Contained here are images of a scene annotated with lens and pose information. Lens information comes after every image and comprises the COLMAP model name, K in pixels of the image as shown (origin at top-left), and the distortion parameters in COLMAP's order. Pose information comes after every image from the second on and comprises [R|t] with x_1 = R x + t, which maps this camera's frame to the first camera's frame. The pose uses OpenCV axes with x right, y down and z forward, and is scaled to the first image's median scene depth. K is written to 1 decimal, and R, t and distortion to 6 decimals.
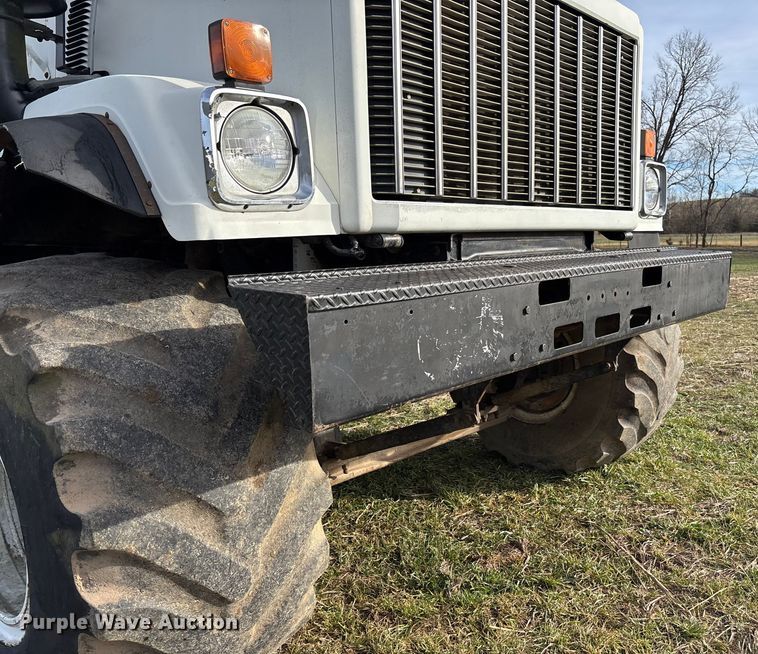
lens RADIAL K [[647.6, 0, 431.8], [0, 647.6, 327.7], [0, 0, 1]] dist [0.076217, 0.004491]
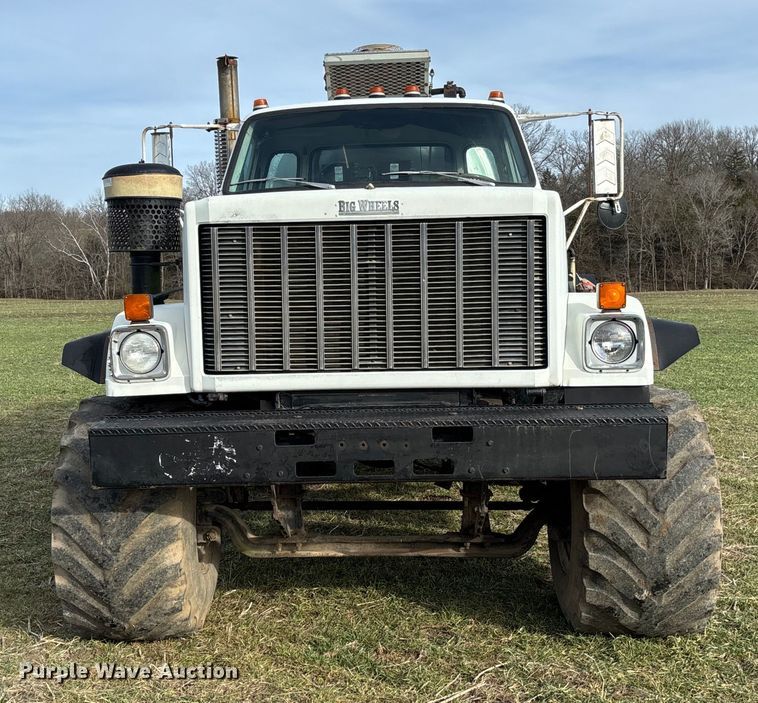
lens RADIAL K [[1008.0, 0, 375.1], [0, 1008.0, 347.7], [0, 0, 1]] dist [0.146445, 0.000000]
pose [[0.627548, 0.051972, -0.776842, 1.935466], [-0.096987, 0.995216, -0.011766, -0.232867], [0.772514, 0.082727, 0.629586, -0.315607]]
